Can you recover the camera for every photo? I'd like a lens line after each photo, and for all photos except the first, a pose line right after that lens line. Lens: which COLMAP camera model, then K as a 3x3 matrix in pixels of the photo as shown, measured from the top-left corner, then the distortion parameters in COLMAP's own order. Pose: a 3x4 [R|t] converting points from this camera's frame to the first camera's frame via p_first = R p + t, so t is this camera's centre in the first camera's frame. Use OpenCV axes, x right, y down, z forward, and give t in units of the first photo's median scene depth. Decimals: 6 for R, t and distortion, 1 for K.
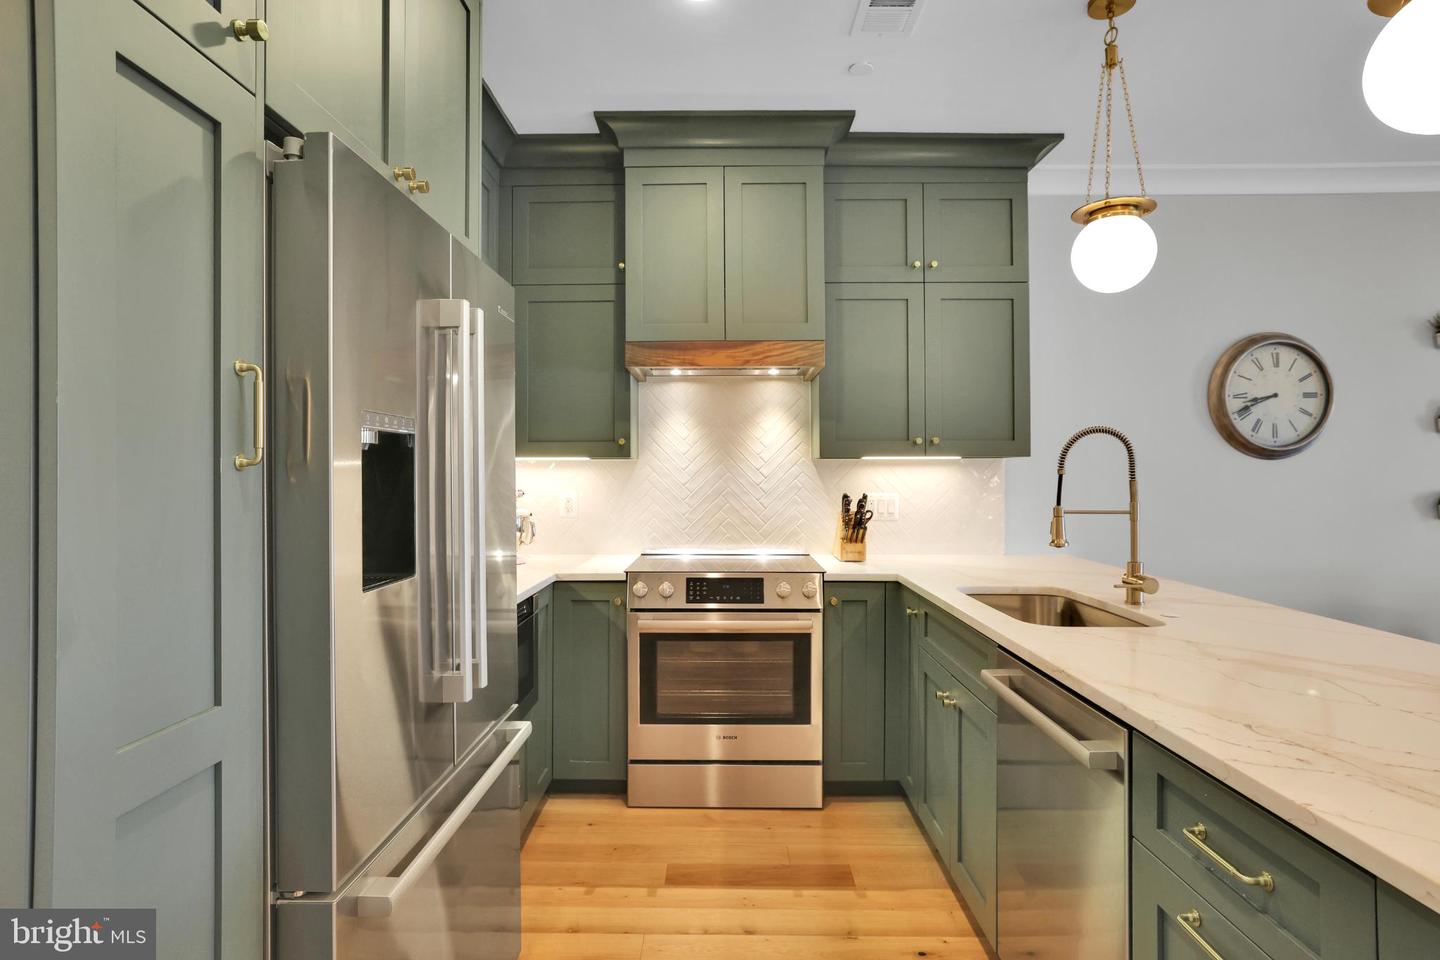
lens RADIAL K [[745.5, 0, 714.1], [0, 745.5, 470.8], [0, 0, 1]] dist [-0.024796, 0.009078]
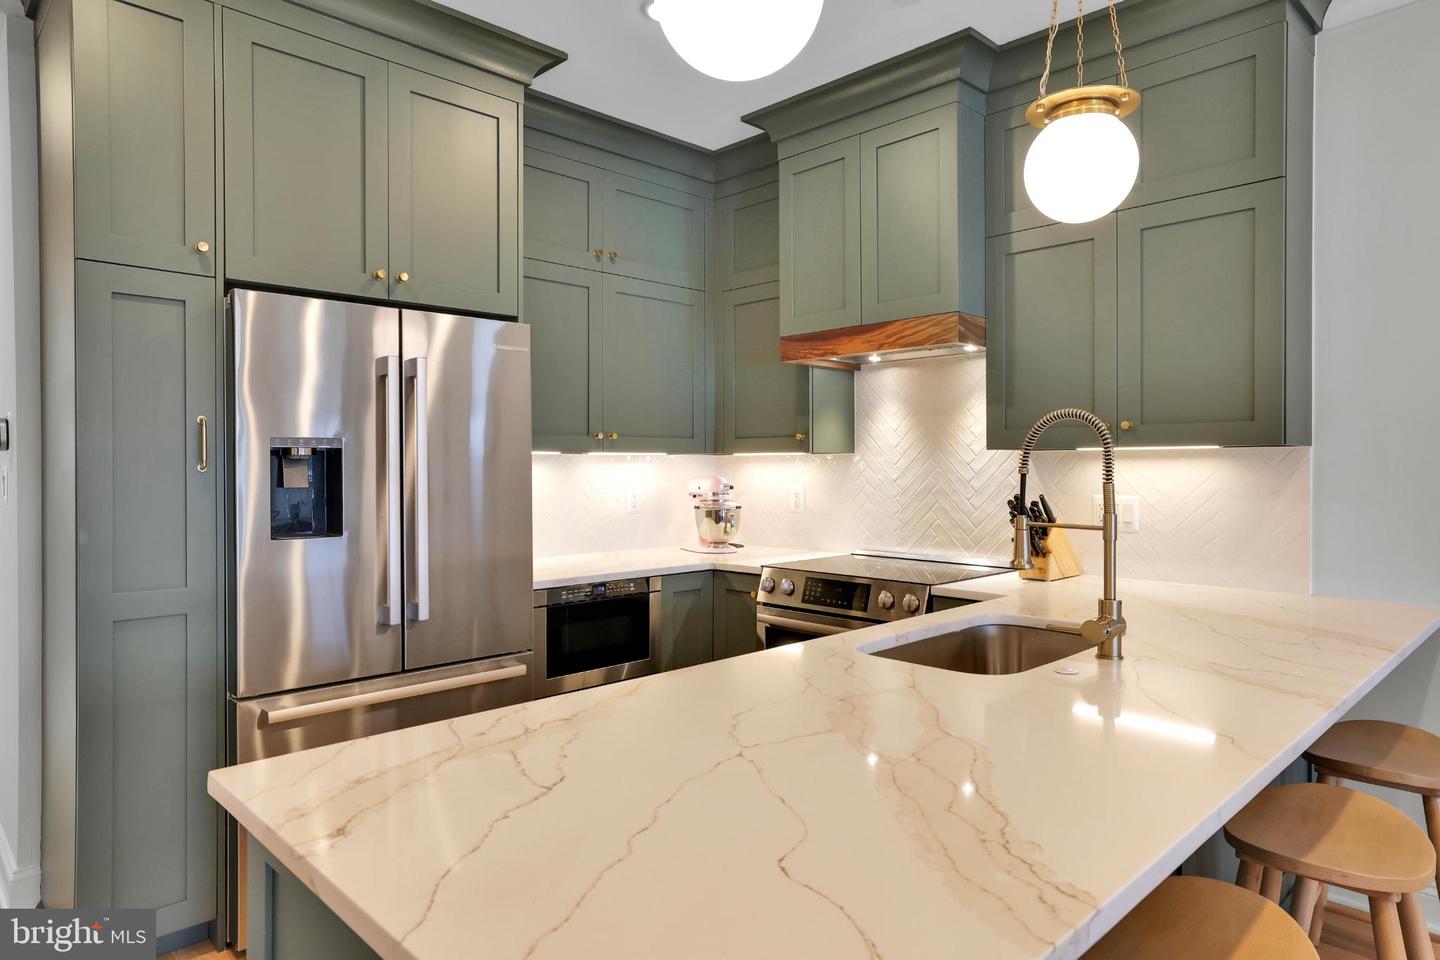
lens RADIAL K [[878.0, 0, 707.7], [0, 878.0, 472.0], [0, 0, 1]] dist [-0.000502, 0.016550]
pose [[0.708031, 0.004747, -0.706166, 0.645780], [0.004900, 0.999920, 0.011635, -0.006682], [0.706165, -0.011698, 0.707951, 0.095802]]
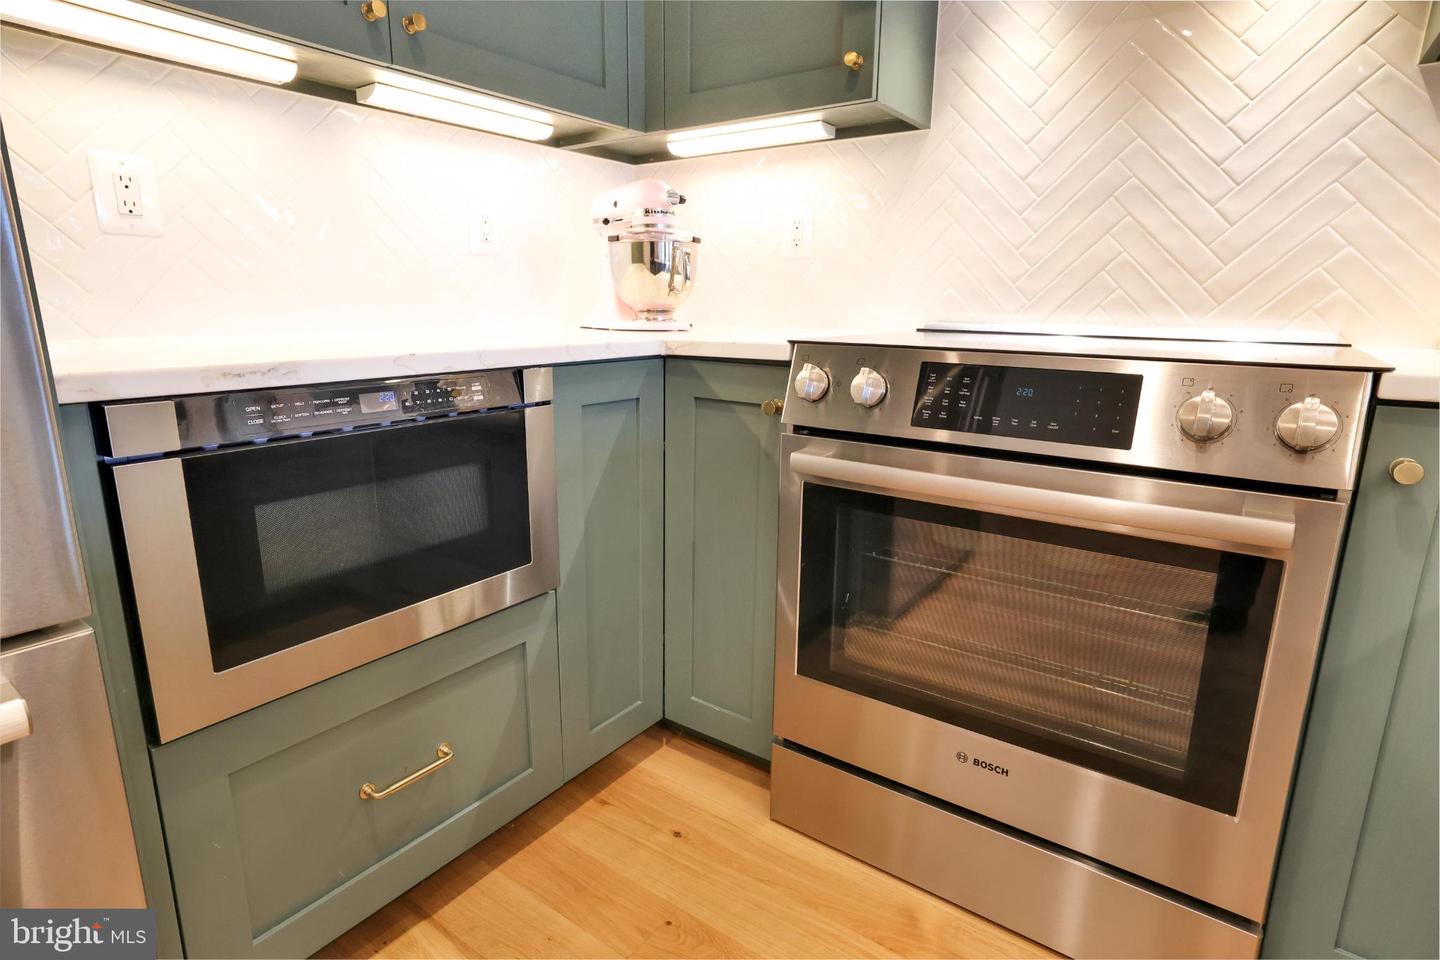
lens RADIAL K [[758.2, 0, 709.0], [0, 758.2, 469.7], [0, 0, 1]] dist [-0.005773, 0.001968]
pose [[0.819767, 0.135627, -0.556406, 0.095549], [-0.008424, 0.974303, 0.225082, 0.104250], [0.572635, -0.179828, 0.799844, 0.577013]]
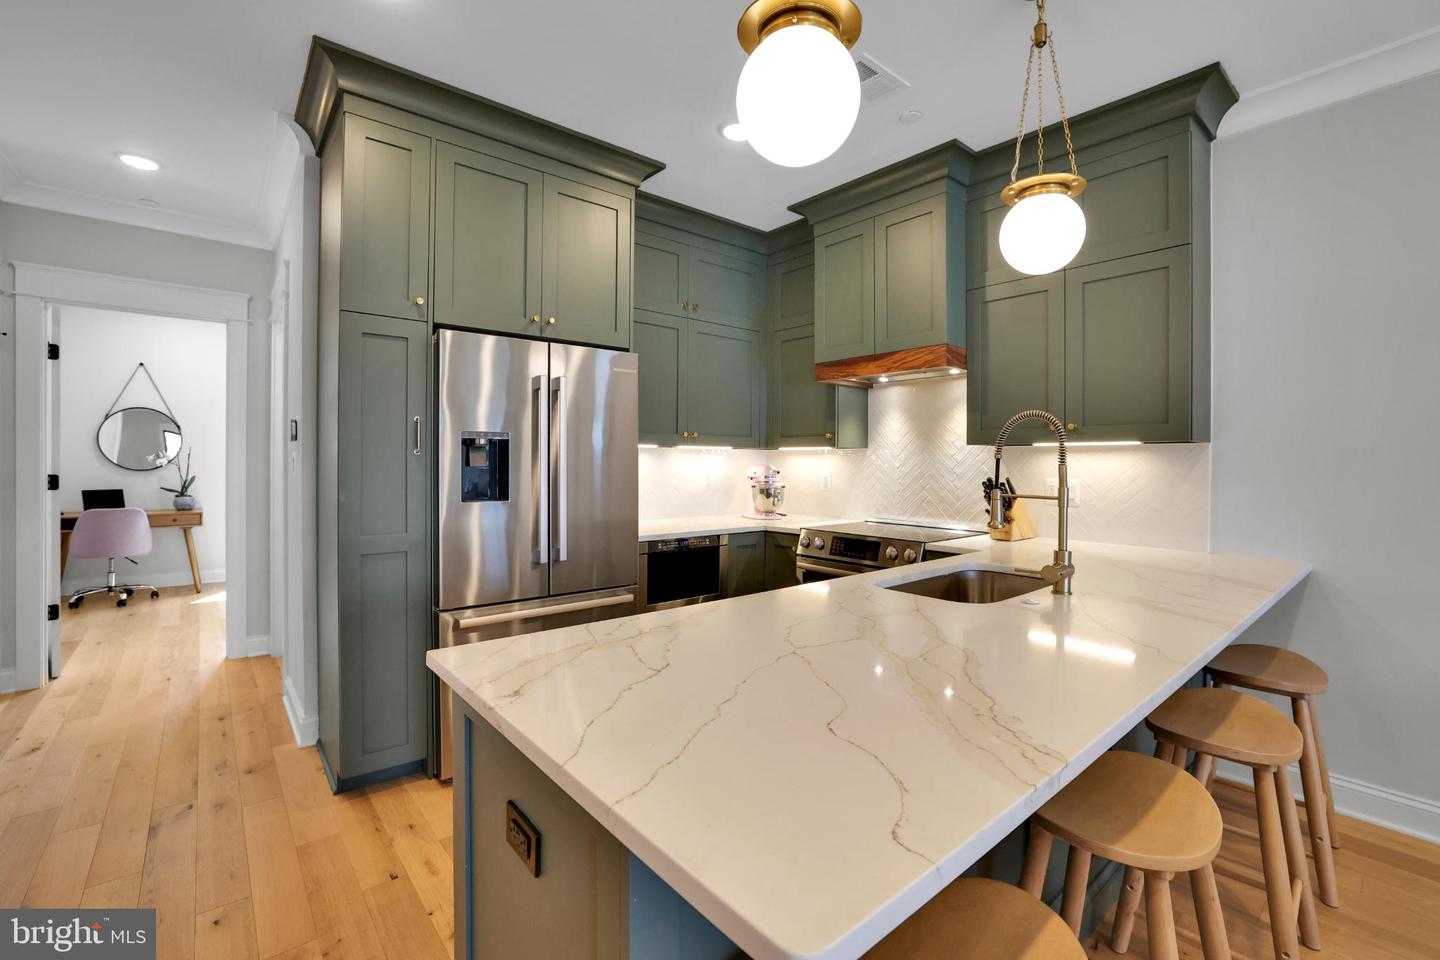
lens RADIAL K [[625.4, 0, 711.1], [0, 625.4, 467.0], [0, 0, 1]] dist [-0.036523, 0.010161]
pose [[0.655146, 0.010842, -0.755424, 0.635394], [-0.002307, 0.999921, 0.012350, 0.005070], [0.755498, -0.006349, 0.655120, 0.091984]]
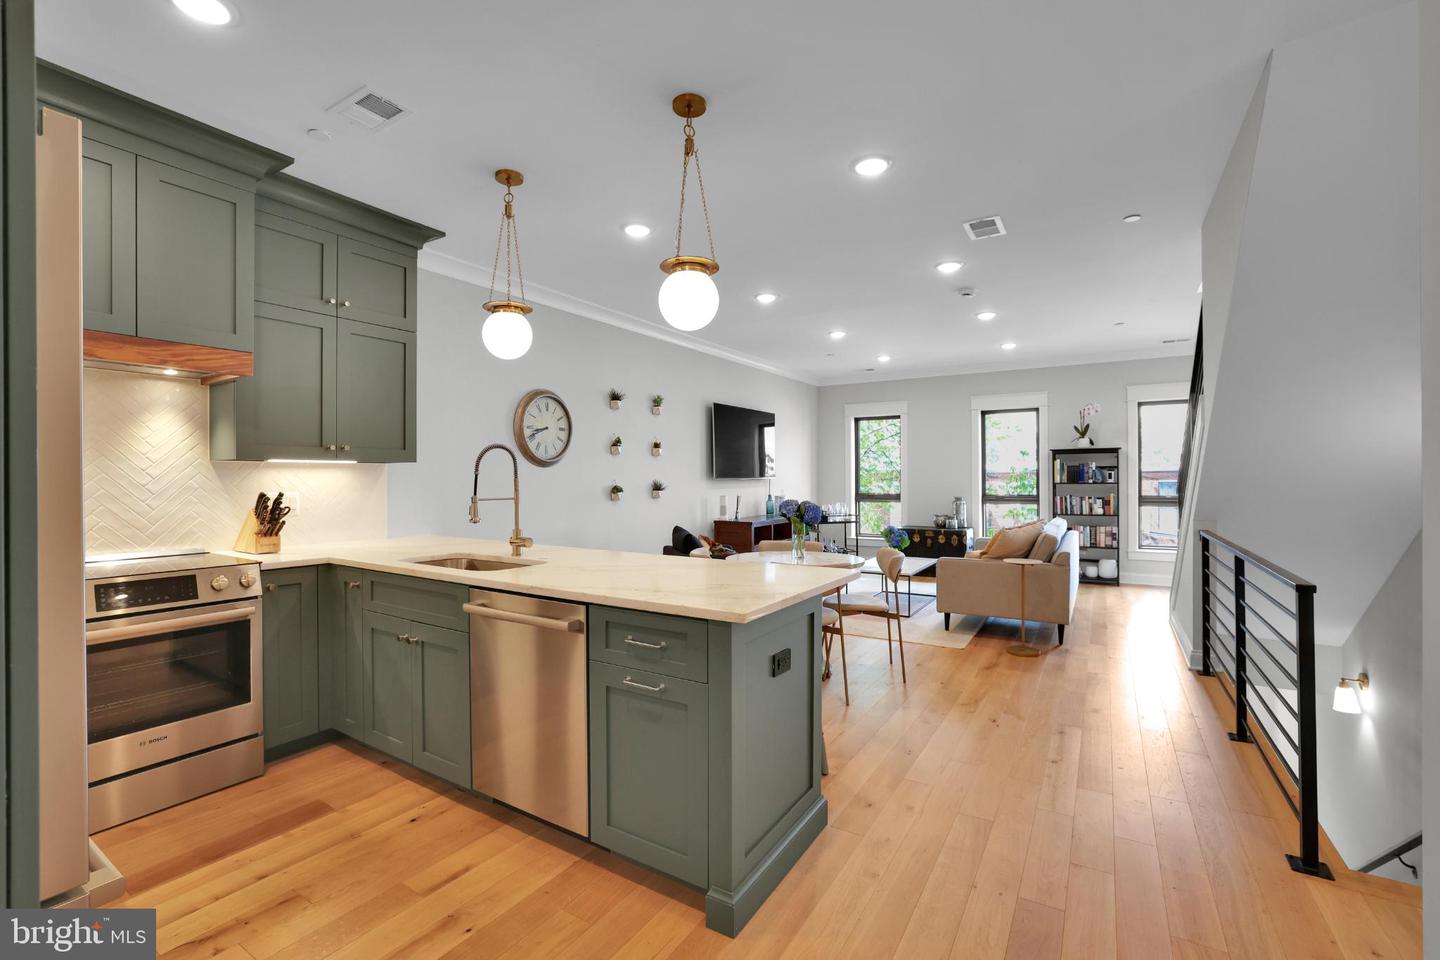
lens RADIAL K [[625.4, 0, 723.0], [0, 625.4, 477.8], [0, 0, 1]] dist [-0.036523, 0.010161]
pose [[0.505464, -0.000746, 0.862847, -0.281354], [-0.002633, 0.999994, 0.002408, 0.005369], [-0.862844, -0.003489, 0.505459, -0.055326]]
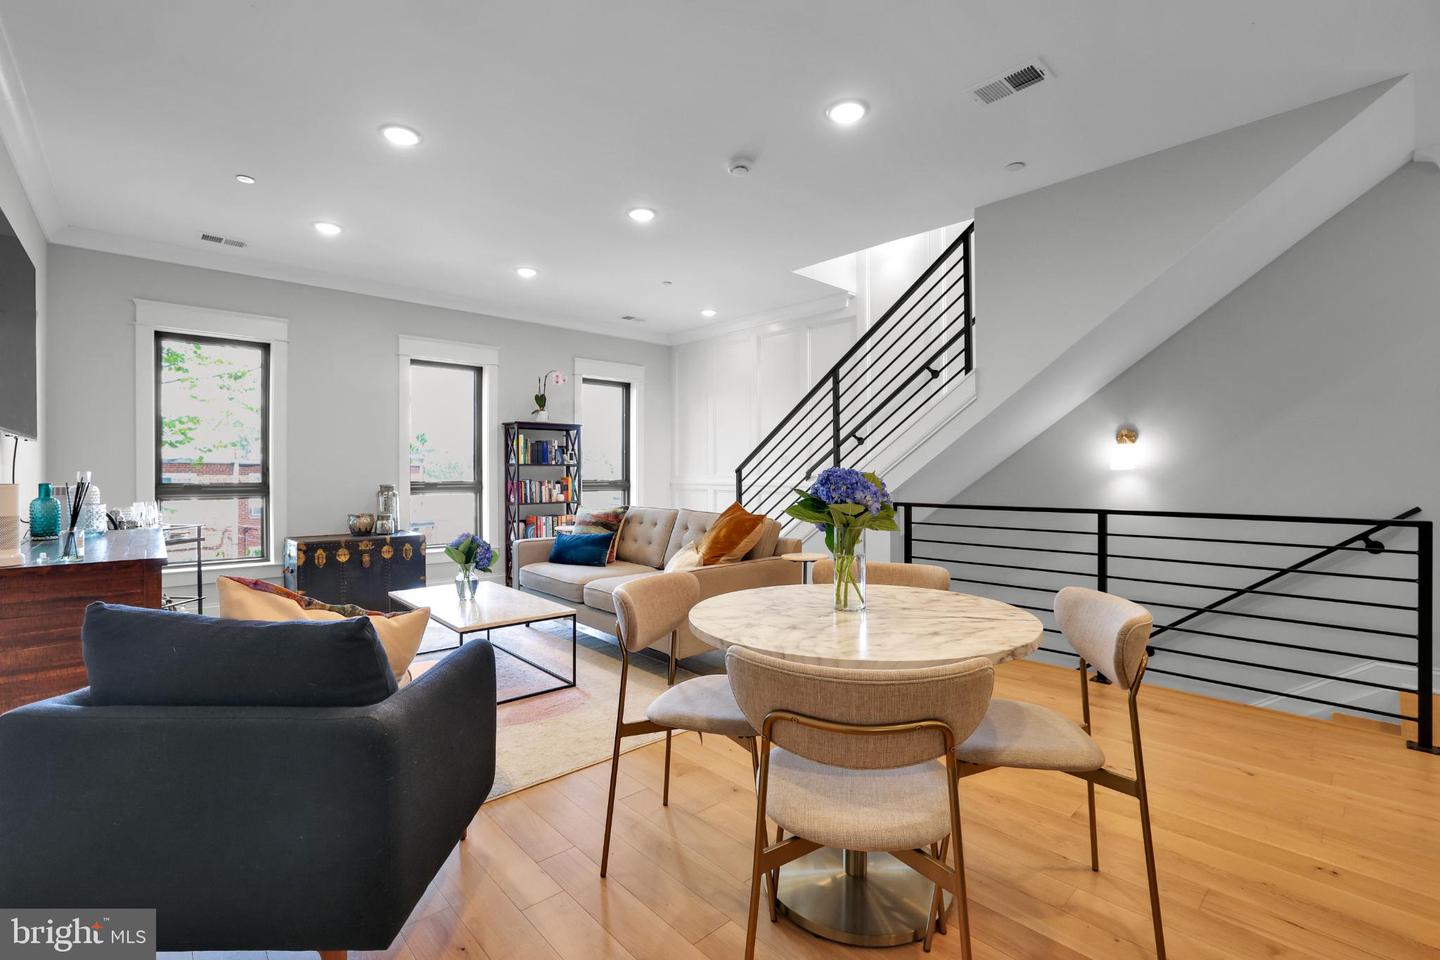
lens RADIAL K [[643.7, 0, 714.2], [0, 643.7, 479.0], [0, 0, 1]] dist [-0.026942, 0.005518]
pose [[-0.693487, -0.006457, 0.720440, 0.639853], [-0.004381, 0.999979, 0.004745, 0.062773], [-0.720456, 0.000135, -0.693501, 1.016130]]
